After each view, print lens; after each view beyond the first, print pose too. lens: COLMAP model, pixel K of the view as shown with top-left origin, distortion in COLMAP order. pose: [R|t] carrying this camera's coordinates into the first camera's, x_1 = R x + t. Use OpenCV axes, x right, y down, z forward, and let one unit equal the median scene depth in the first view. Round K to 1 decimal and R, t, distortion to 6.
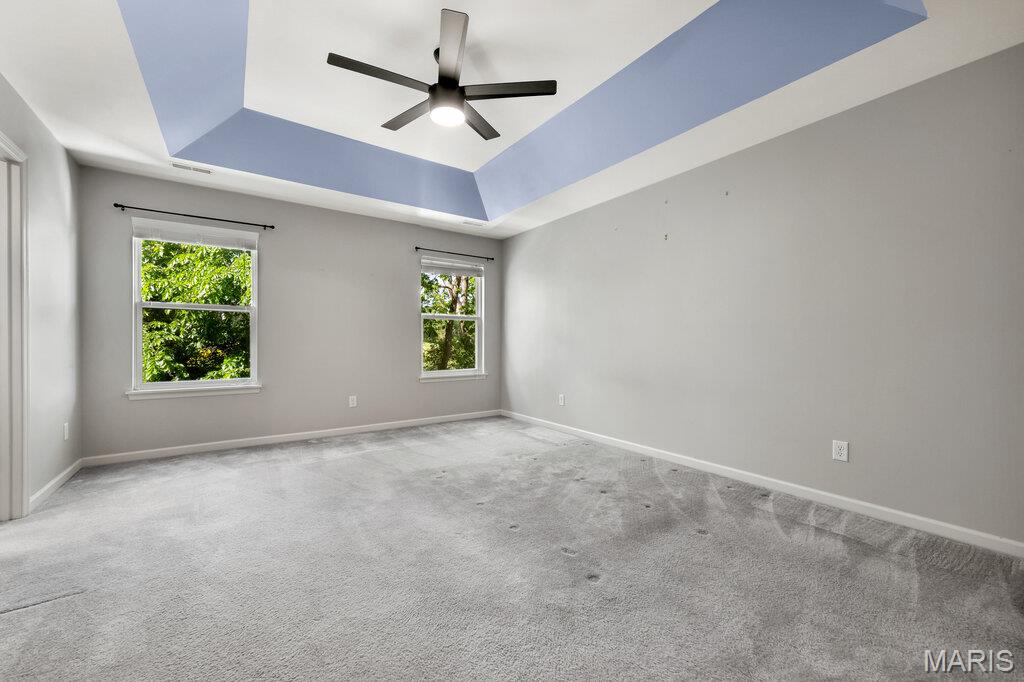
lens RADIAL K [[402.0, 0, 511.7], [0, 402.0, 341.1], [0, 0, 1]] dist [0.009207, -0.000739]
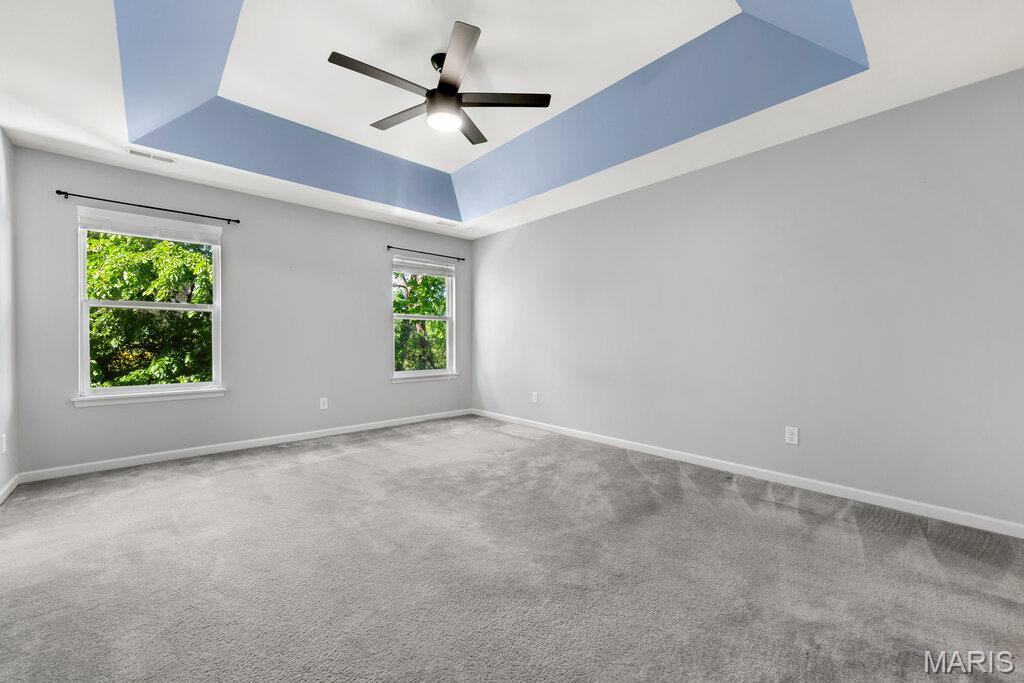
lens RADIAL K [[402.0, 0, 513.0], [0, 402.0, 341.6], [0, 0, 1]] dist [0.009207, -0.000739]
pose [[0.992139, -0.004009, 0.125077, -0.099935], [0.003678, 0.999989, 0.002874, -0.001029], [-0.125087, -0.002391, 0.992143, -0.030547]]
